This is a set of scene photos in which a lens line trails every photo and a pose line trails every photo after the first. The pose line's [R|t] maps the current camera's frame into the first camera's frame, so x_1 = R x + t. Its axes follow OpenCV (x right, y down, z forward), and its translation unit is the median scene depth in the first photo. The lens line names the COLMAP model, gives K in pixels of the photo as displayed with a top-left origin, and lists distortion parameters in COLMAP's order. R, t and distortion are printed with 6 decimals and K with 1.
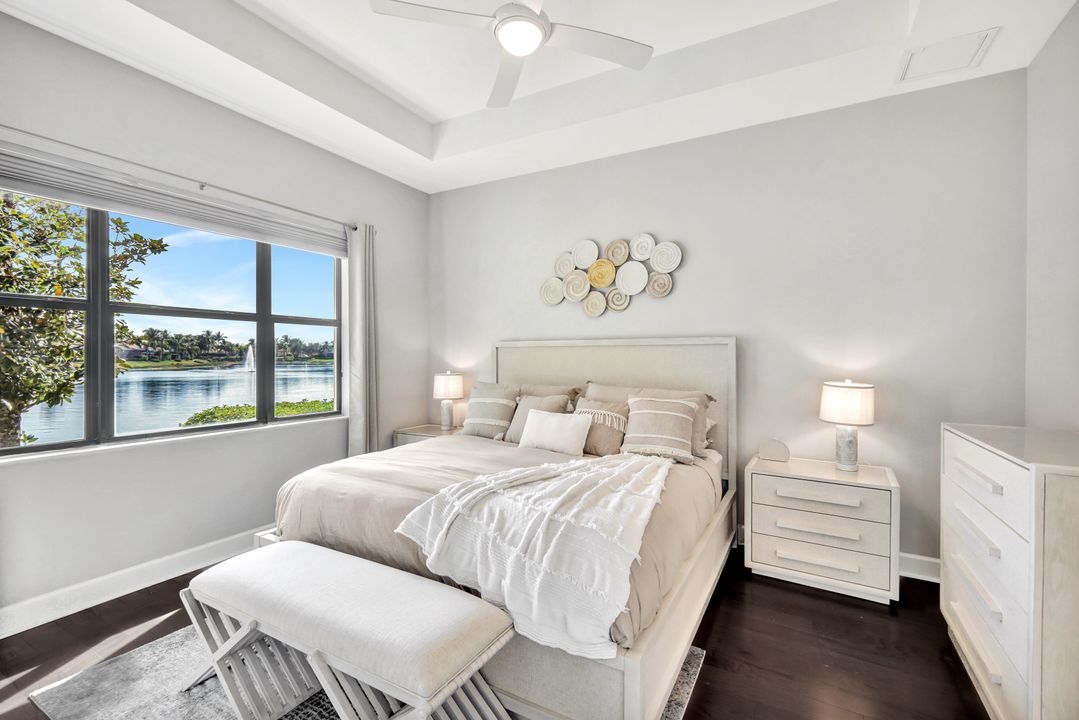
lens RADIAL K [[458.2, 0, 535.0], [0, 458.2, 358.3], [0, 0, 1]] dist [-0.000318, -0.000020]
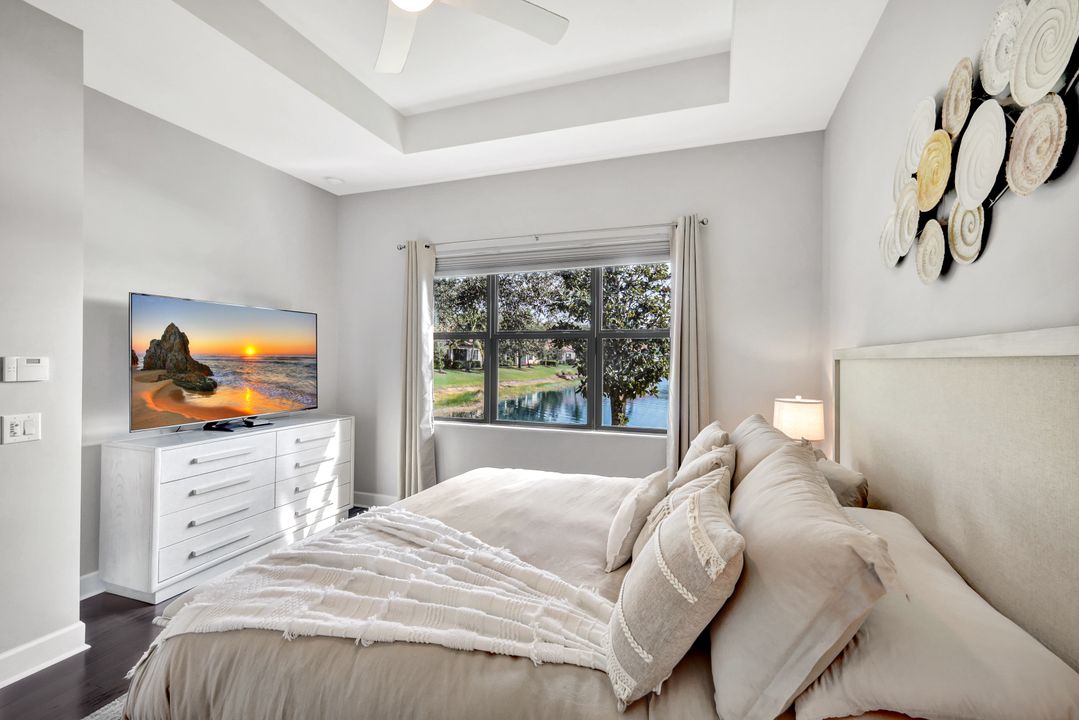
lens RADIAL K [[476.1, 0, 539.2], [0, 476.1, 356.5], [0, 0, 1]] dist [0.002339, 0.000190]
pose [[0.186649, -0.004661, -0.982416, 0.617383], [-0.012685, 0.999894, -0.007154, -0.030219], [0.982345, 0.013797, 0.186570, 0.786124]]
